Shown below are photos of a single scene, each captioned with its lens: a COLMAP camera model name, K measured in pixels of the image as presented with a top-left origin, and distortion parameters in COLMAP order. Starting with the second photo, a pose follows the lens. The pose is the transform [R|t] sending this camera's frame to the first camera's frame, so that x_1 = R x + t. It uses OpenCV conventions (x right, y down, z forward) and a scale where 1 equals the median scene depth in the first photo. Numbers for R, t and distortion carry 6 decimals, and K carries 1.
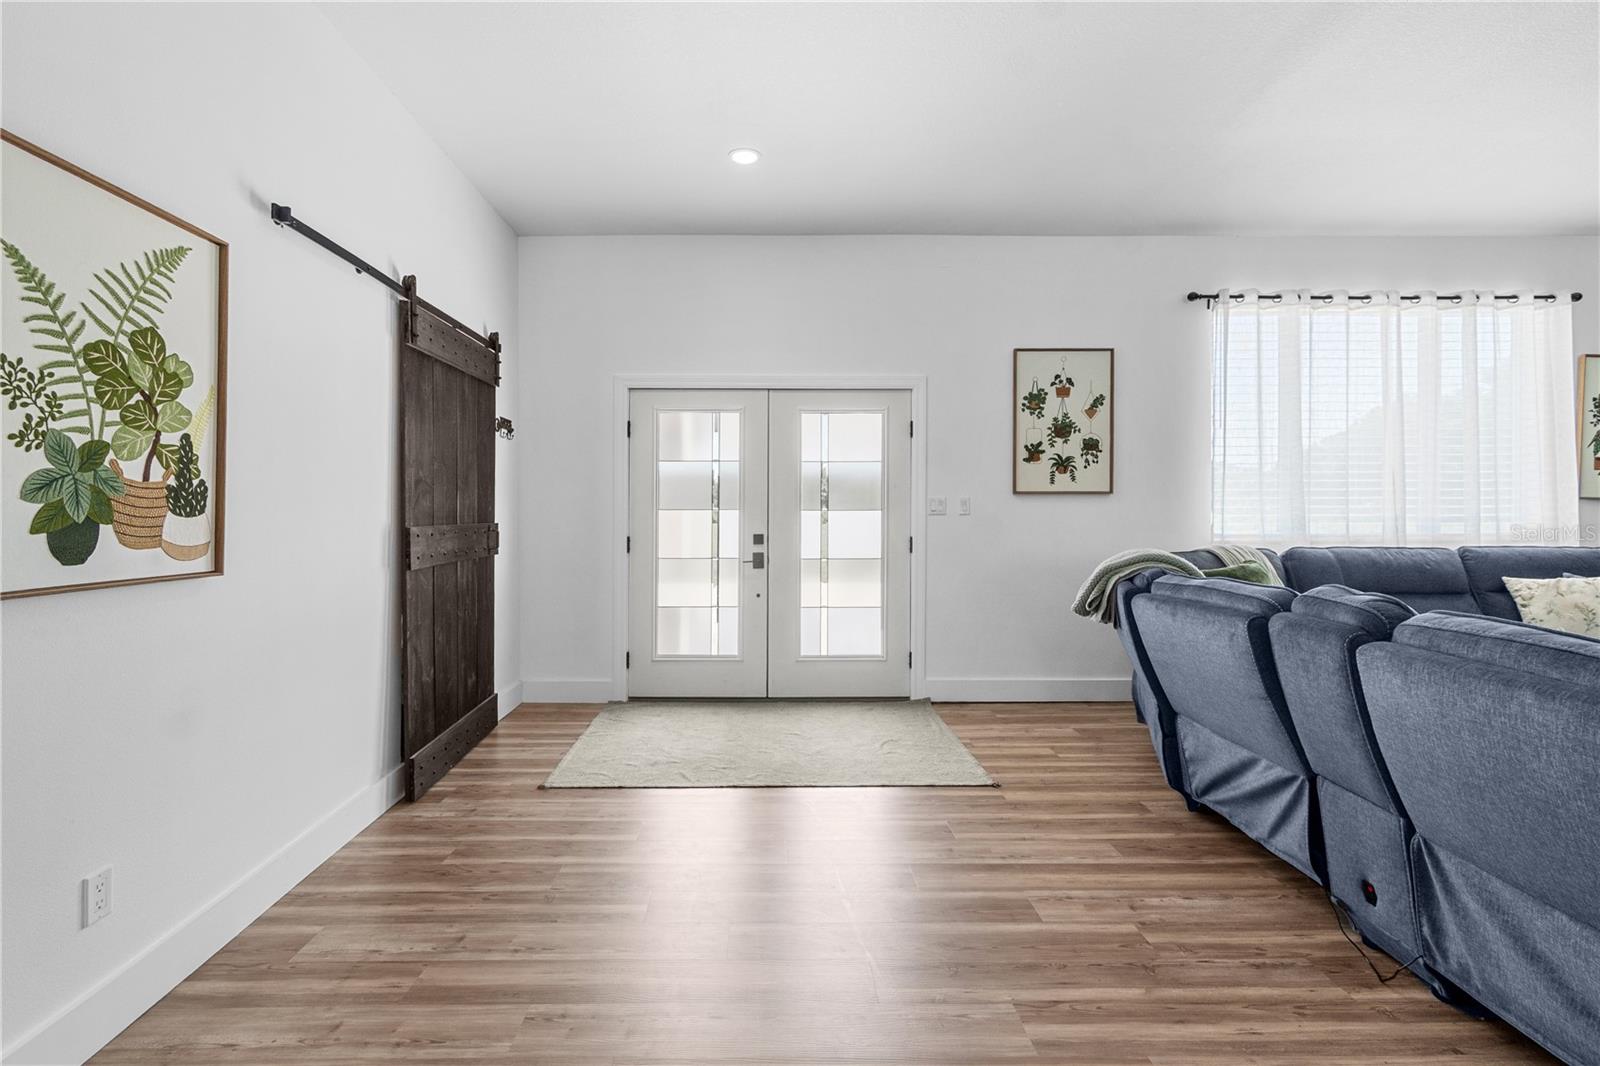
lens RADIAL K [[712.1, 0, 753.5], [0, 712.1, 514.8], [0, 0, 1]] dist [-0.013869, -0.001172]
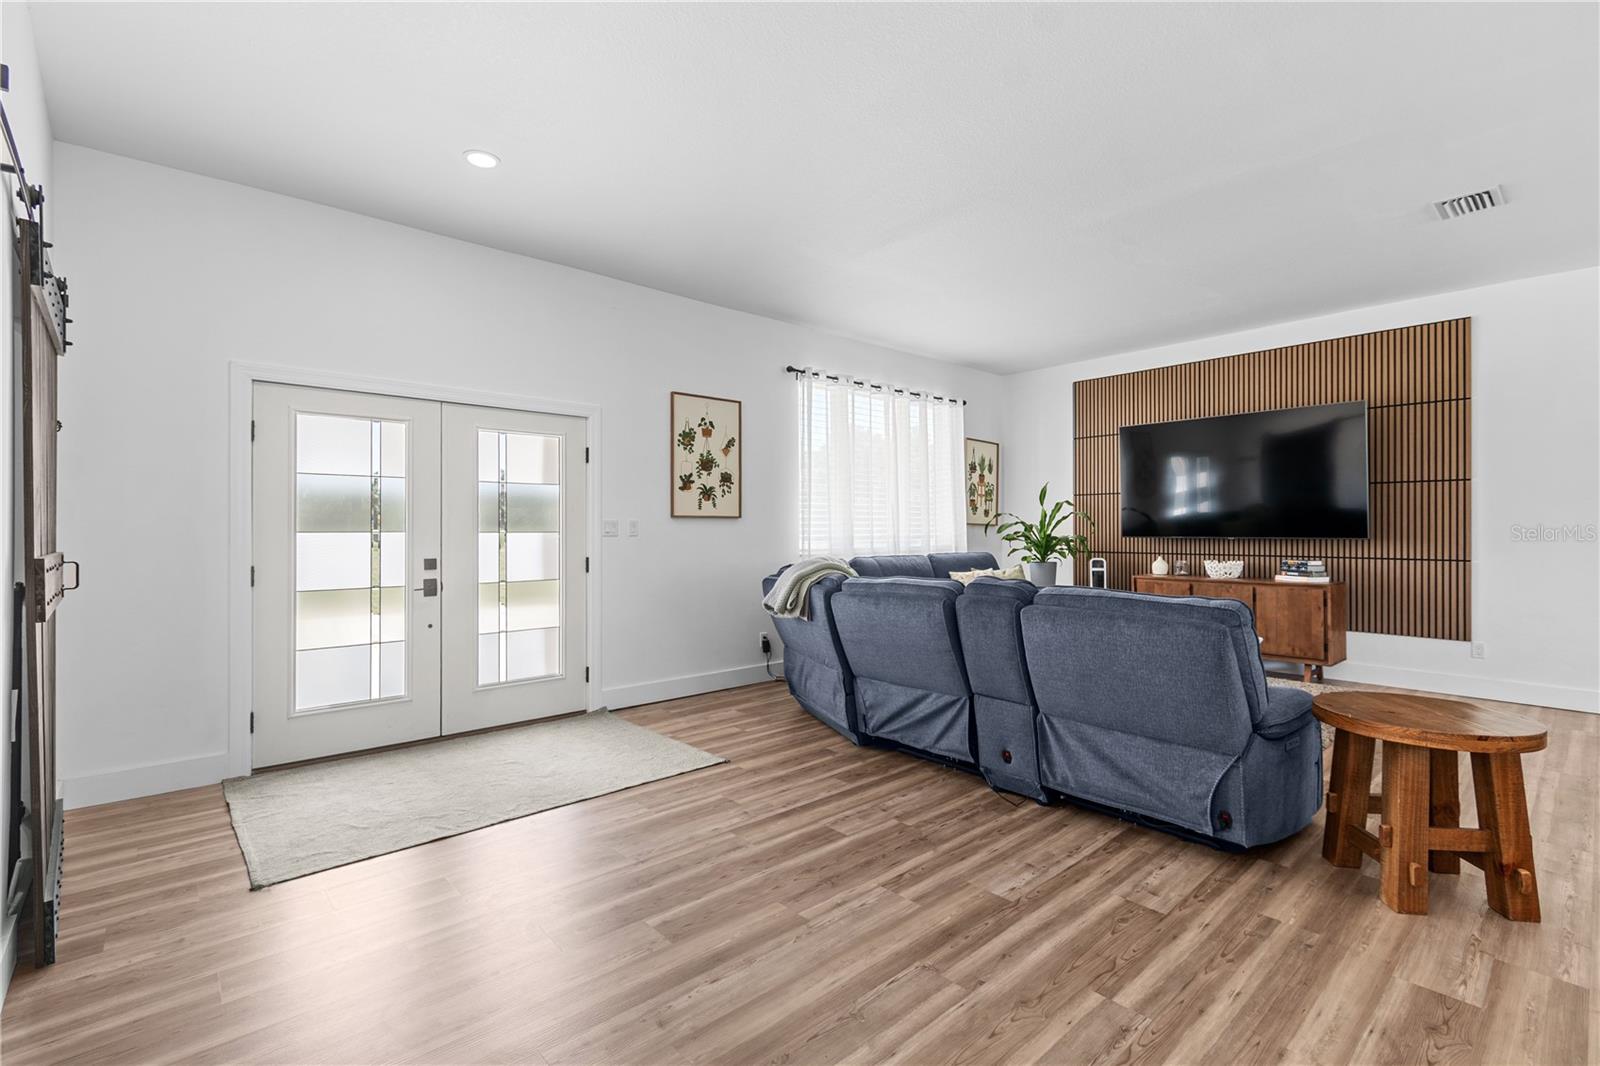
lens RADIAL K [[712.1, 0, 767.0], [0, 712.1, 525.8], [0, 0, 1]] dist [-0.013869, -0.001172]
pose [[0.755097, 0.002765, 0.655608, -0.556977], [0.007165, 0.999897, -0.012470, -0.000835], [-0.655574, 0.014113, 0.754999, 0.063386]]
